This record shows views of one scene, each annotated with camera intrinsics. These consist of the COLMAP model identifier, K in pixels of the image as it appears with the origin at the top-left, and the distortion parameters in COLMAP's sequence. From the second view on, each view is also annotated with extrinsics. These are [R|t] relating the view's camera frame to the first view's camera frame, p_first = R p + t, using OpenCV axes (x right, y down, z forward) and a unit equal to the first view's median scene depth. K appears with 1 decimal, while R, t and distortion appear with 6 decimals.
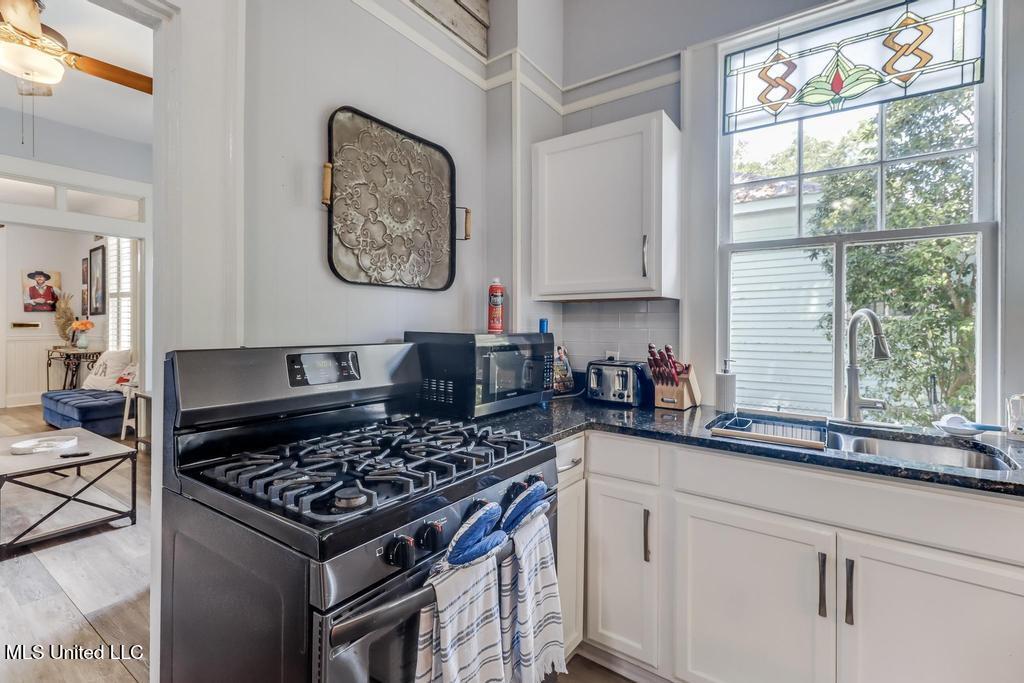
lens RADIAL K [[471.5, 0, 511.5], [0, 471.5, 324.8], [0, 0, 1]] dist [-0.001676, 0.000188]
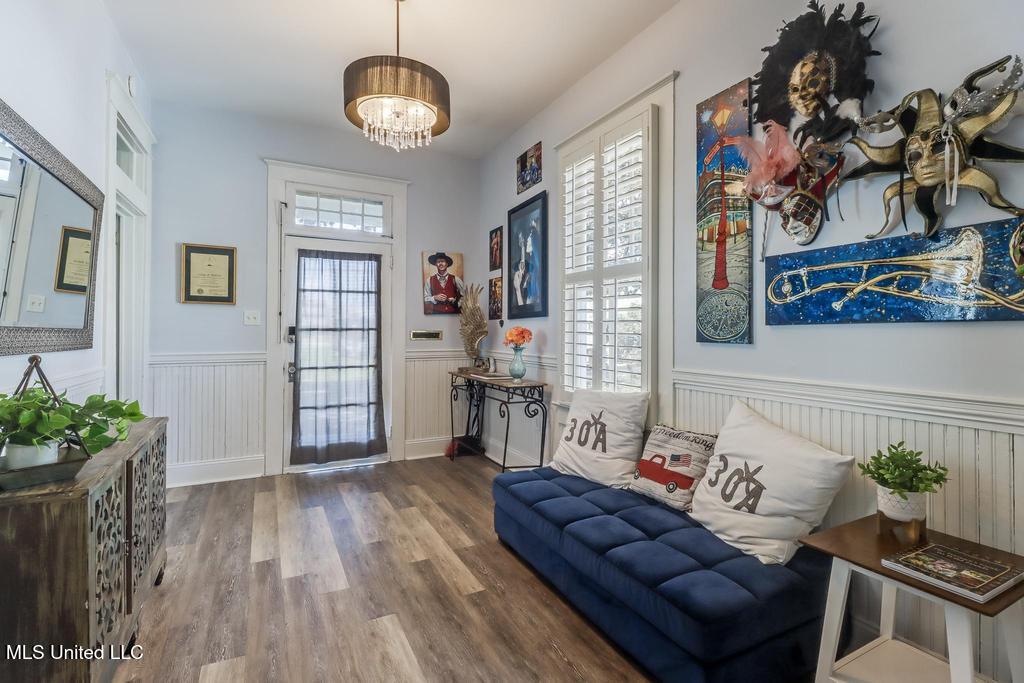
lens RADIAL K [[471.5, 0, 511.5], [0, 471.5, 324.8], [0, 0, 1]] dist [-0.001676, 0.000188]
pose [[0.882435, -0.007257, -0.470379, -0.610398], [0.001339, 0.999916, -0.012916, -0.004666], [0.470433, 0.010767, 0.882370, 0.469392]]
